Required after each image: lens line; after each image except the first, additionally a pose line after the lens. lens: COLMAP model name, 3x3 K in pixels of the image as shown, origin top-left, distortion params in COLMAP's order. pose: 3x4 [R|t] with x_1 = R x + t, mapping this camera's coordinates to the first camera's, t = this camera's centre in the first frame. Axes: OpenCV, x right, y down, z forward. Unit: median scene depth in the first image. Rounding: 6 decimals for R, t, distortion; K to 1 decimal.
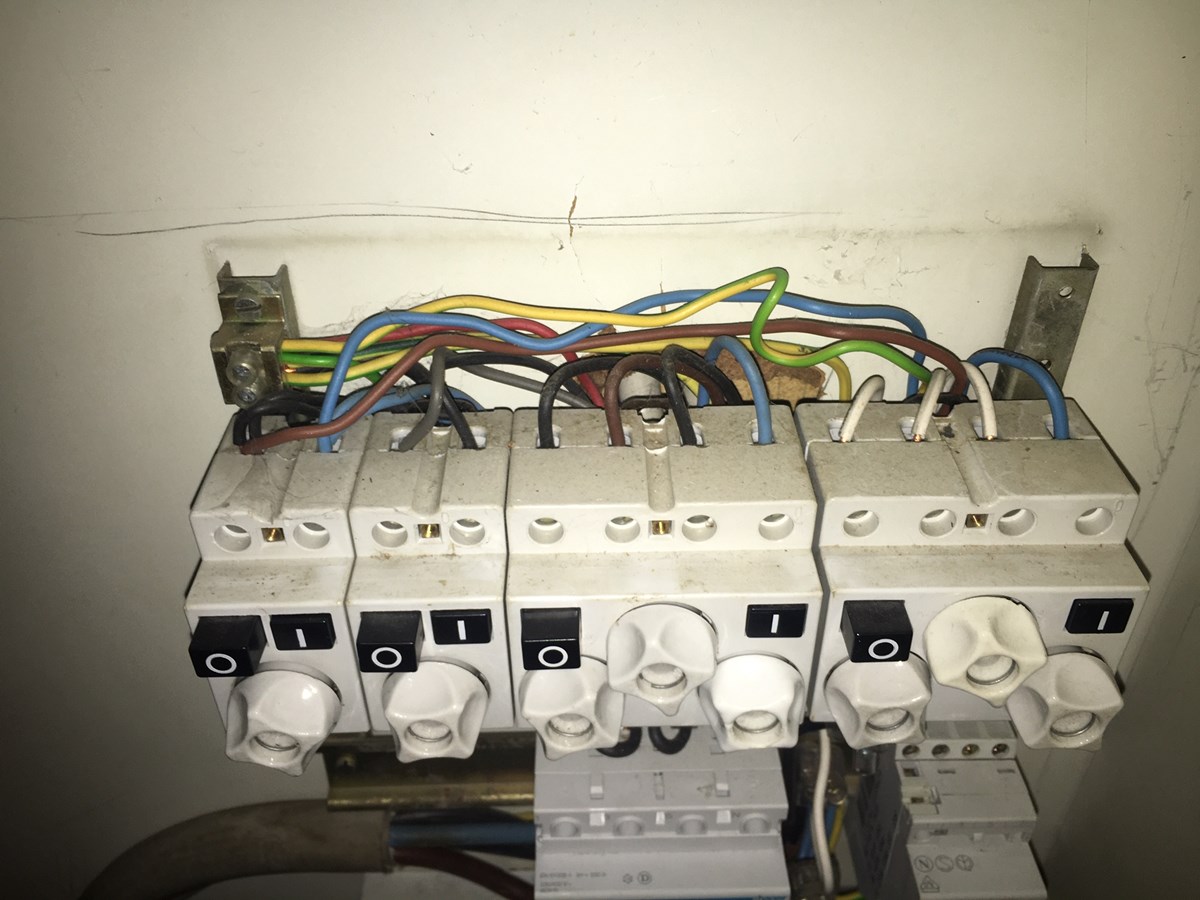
lens RADIAL K [[1057.3, 0, 600.0], [0, 1057.3, 450.0], [0, 0, 1]] dist [0.110903, -0.162547]
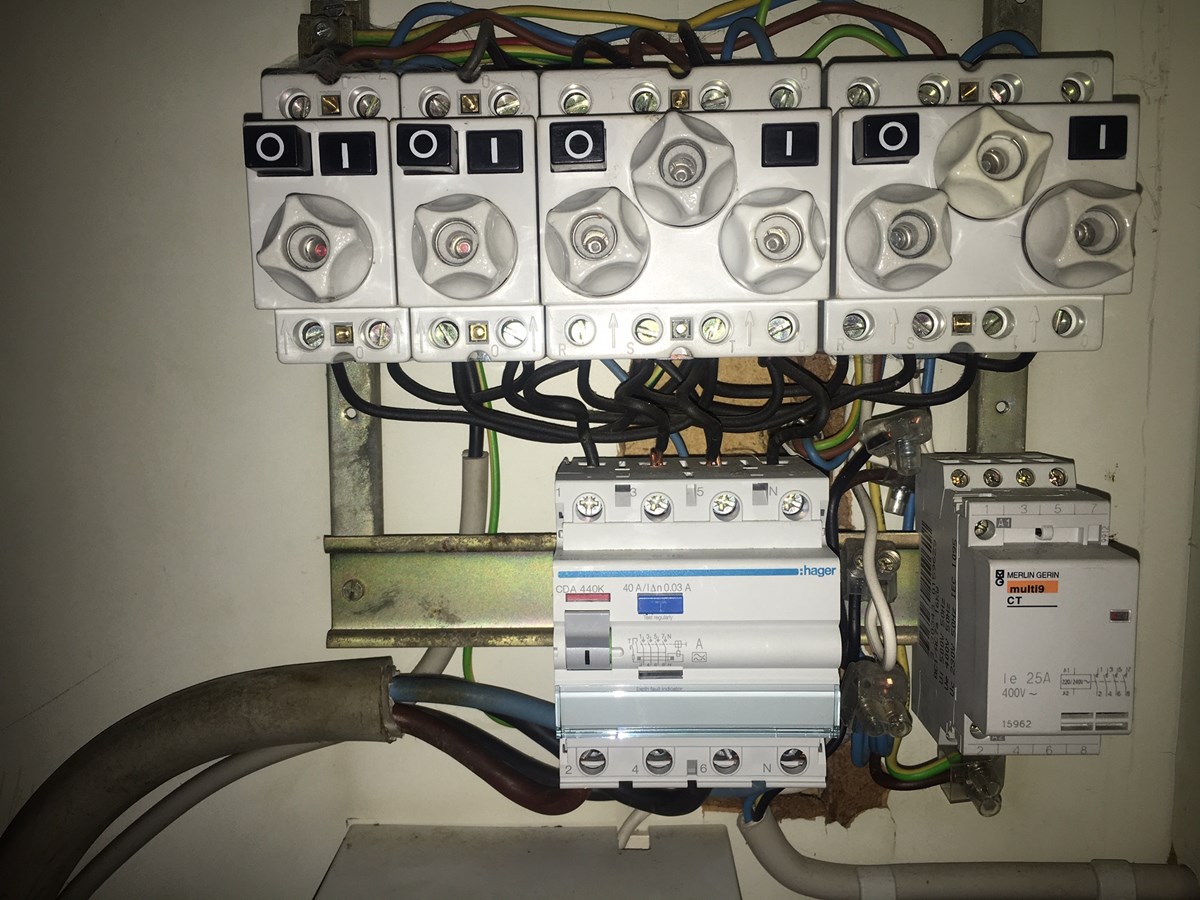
lens RADIAL K [[1057.3, 0, 600.0], [0, 1057.3, 450.0], [0, 0, 1]] dist [0.110903, -0.162547]
pose [[0.999144, -0.013152, -0.039224, 0.014409], [-0.008269, 0.865506, -0.500830, 0.962297], [0.040536, 0.500725, 0.864657, 0.226752]]
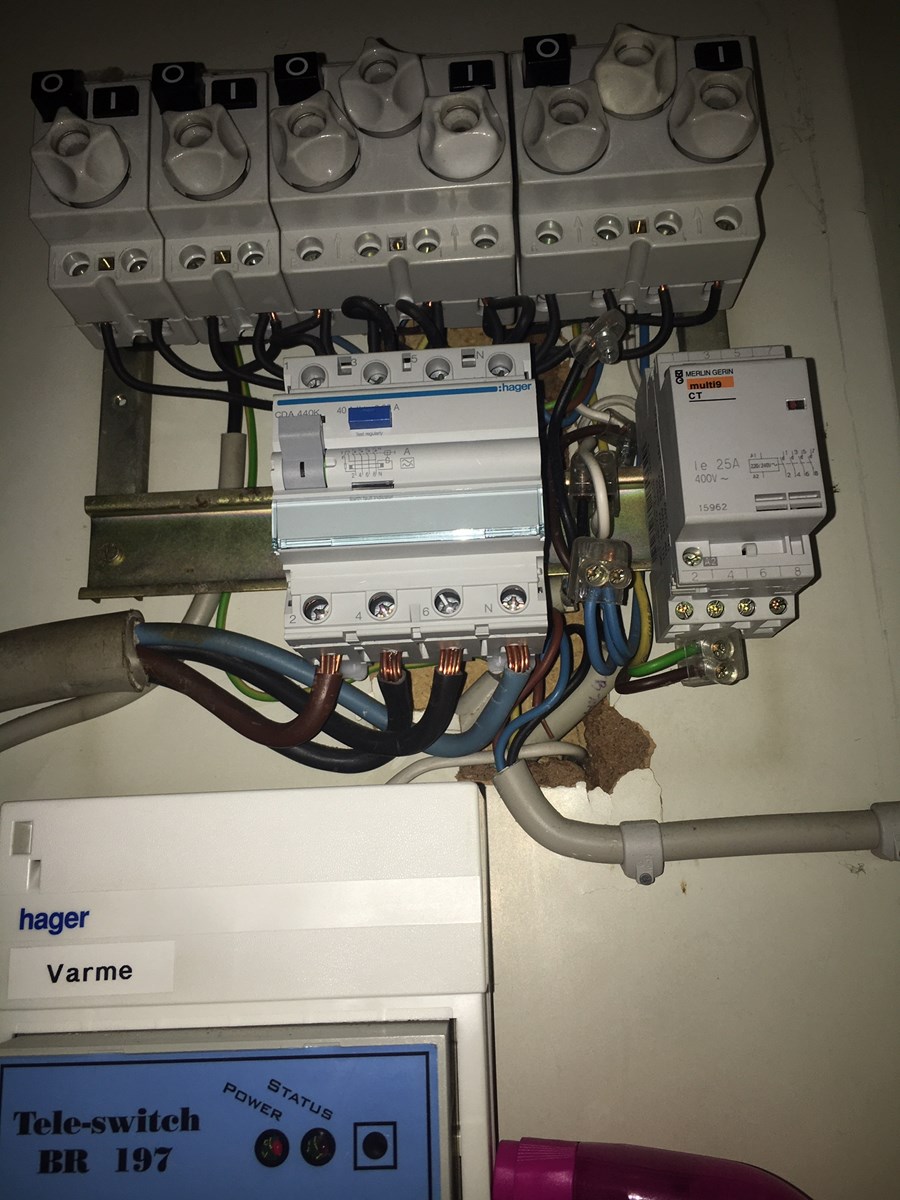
lens RADIAL K [[1057.3, 0, 450.0], [0, 1057.3, 600.0], [0, 0, 1]] dist [0.110903, -0.162547]
pose [[0.996102, -0.063626, -0.061096, 0.179642], [-0.009091, 0.614885, -0.788565, 1.607191], [0.087740, 0.786046, 0.611909, 0.699395]]
